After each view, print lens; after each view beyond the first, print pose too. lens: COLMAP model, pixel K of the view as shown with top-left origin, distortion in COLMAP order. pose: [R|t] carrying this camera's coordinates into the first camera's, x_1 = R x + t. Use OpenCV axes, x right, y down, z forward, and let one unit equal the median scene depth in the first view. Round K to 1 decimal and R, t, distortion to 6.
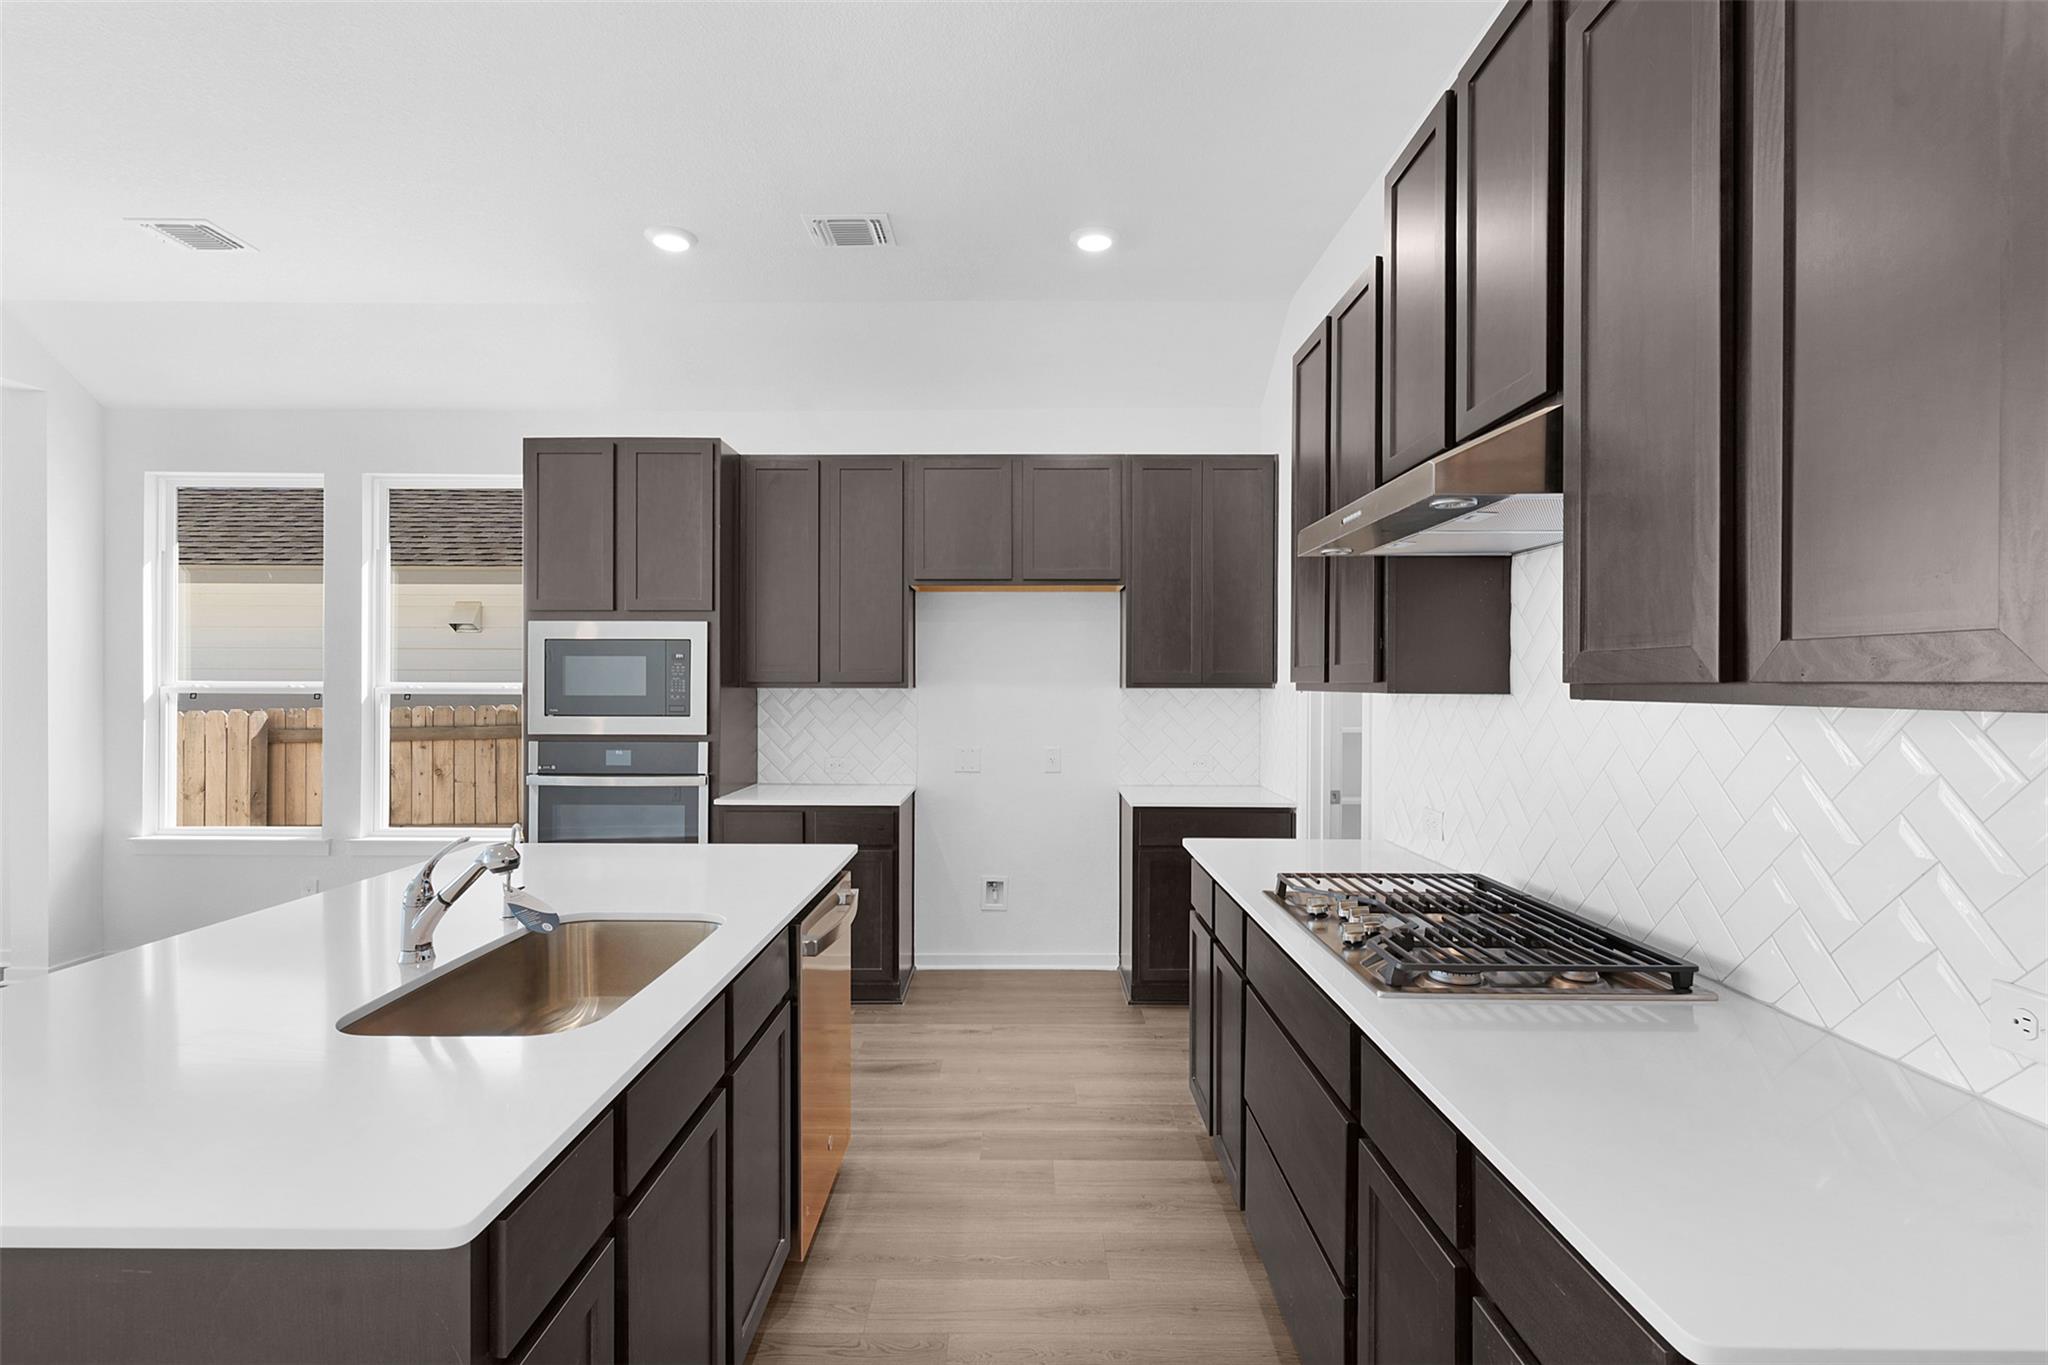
lens RADIAL K [[972.5, 0, 1015.4], [0, 972.5, 680.0], [0, 0, 1]] dist [0.005372, 0.001599]
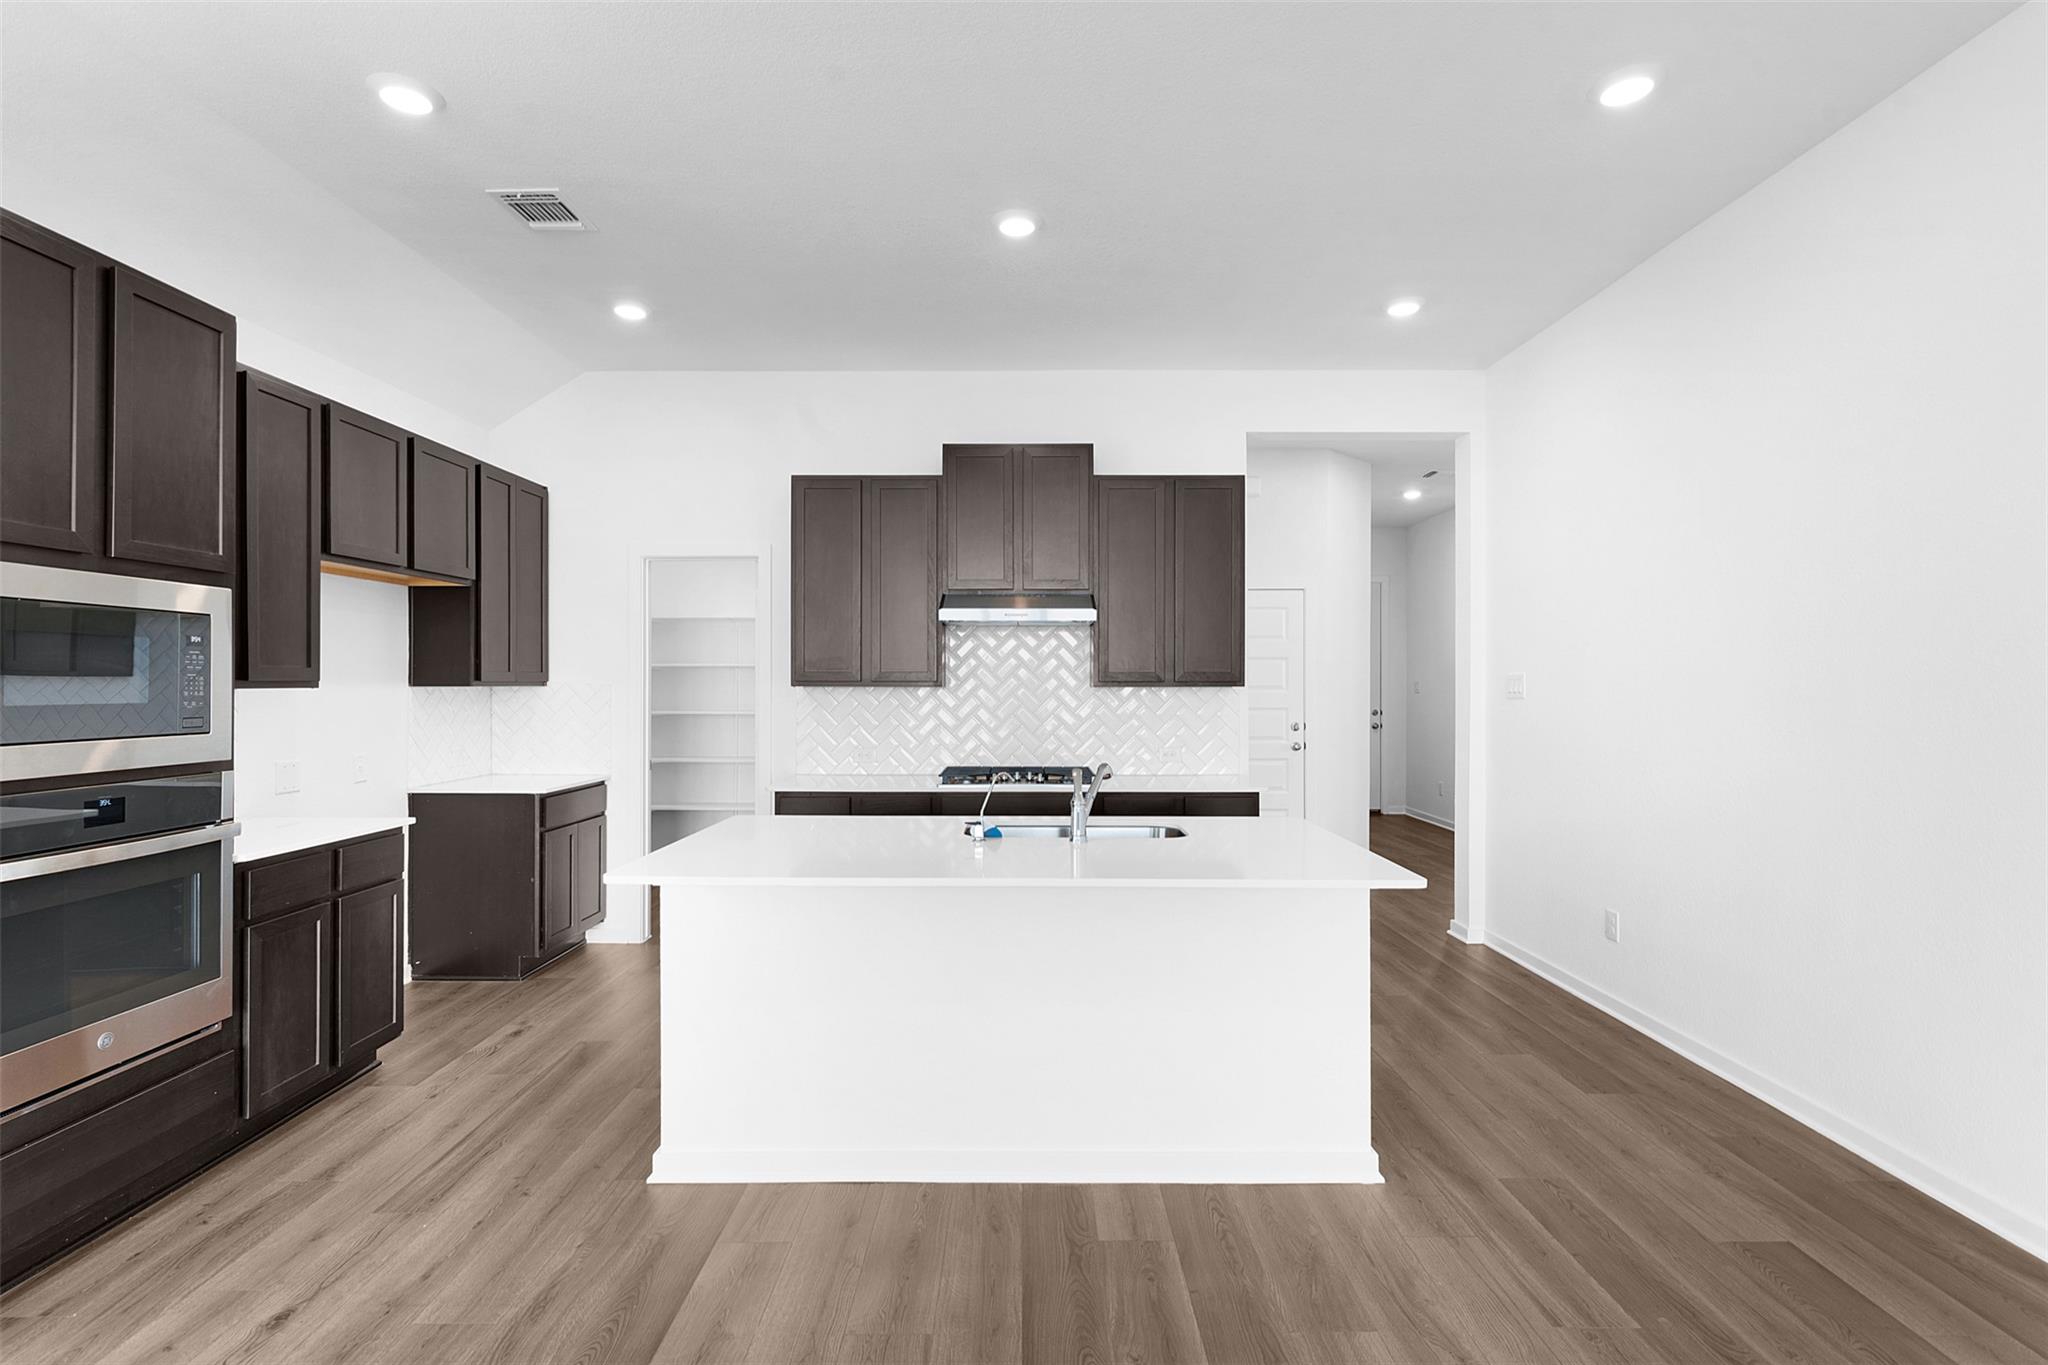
lens RADIAL K [[972.5, 0, 1023.9], [0, 972.5, 675.5], [0, 0, 1]] dist [0.005372, 0.001599]
pose [[-0.006465, 0.003637, 0.999972, -0.977773], [-0.006662, 0.999971, -0.003680, -0.001946], [-0.999957, -0.006685, -0.006441, 0.462168]]
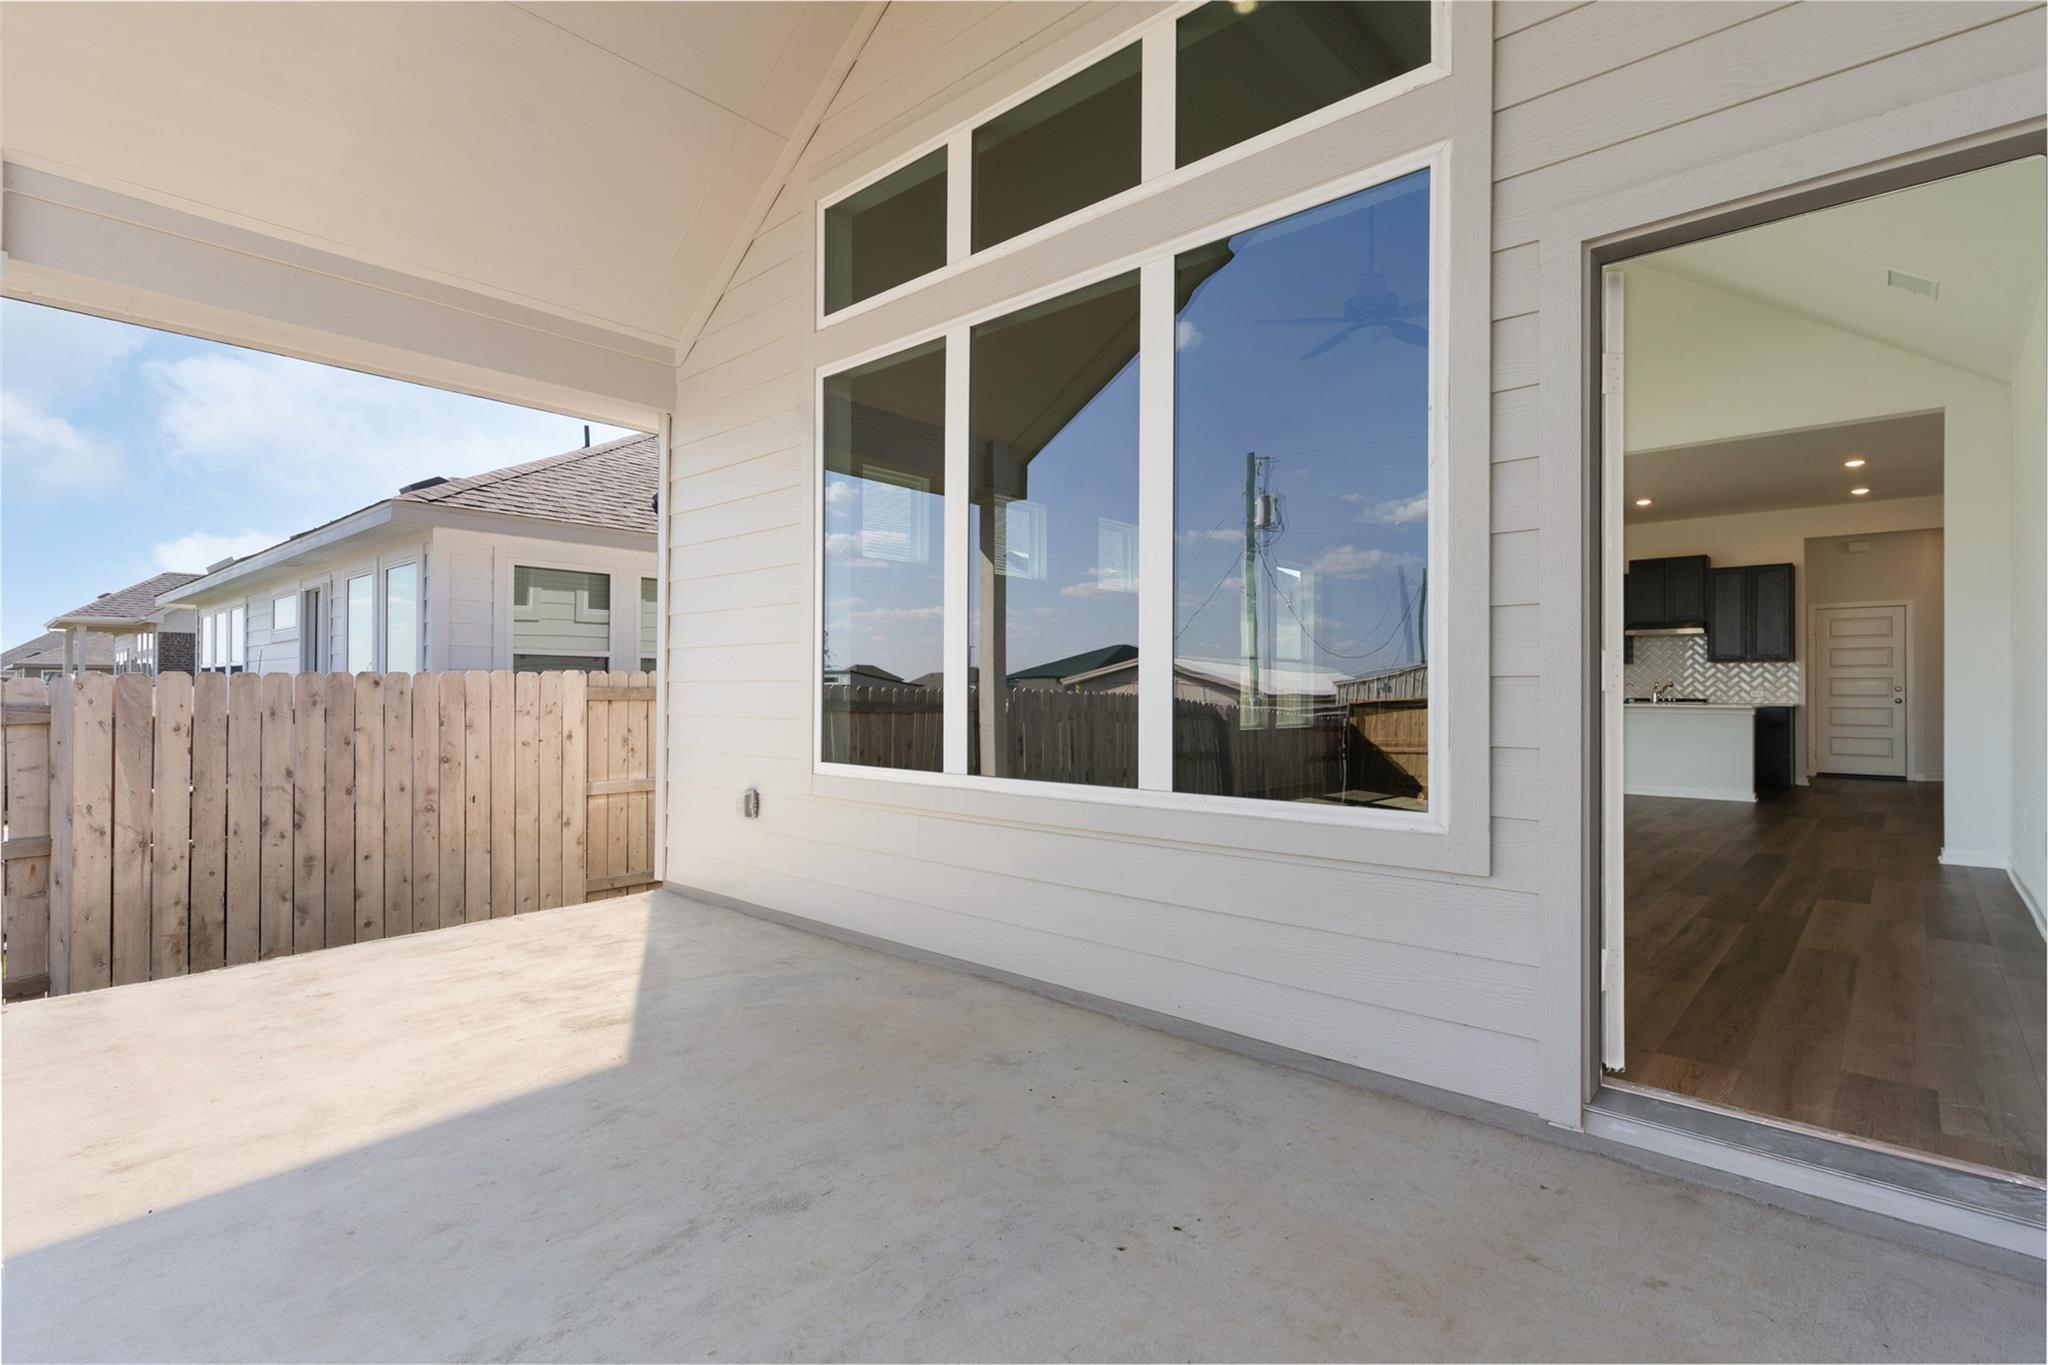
lens RADIAL K [[972.5, 0, 1021.4], [0, 972.5, 680.0], [0, 0, 1]] dist [0.005372, 0.001599]
pose [[0.657607, -0.001598, 0.753359, -2.993029], [0.001467, 0.999999, 0.000840, 0.049737], [-0.753359, 0.000553, 0.657609, 0.037308]]
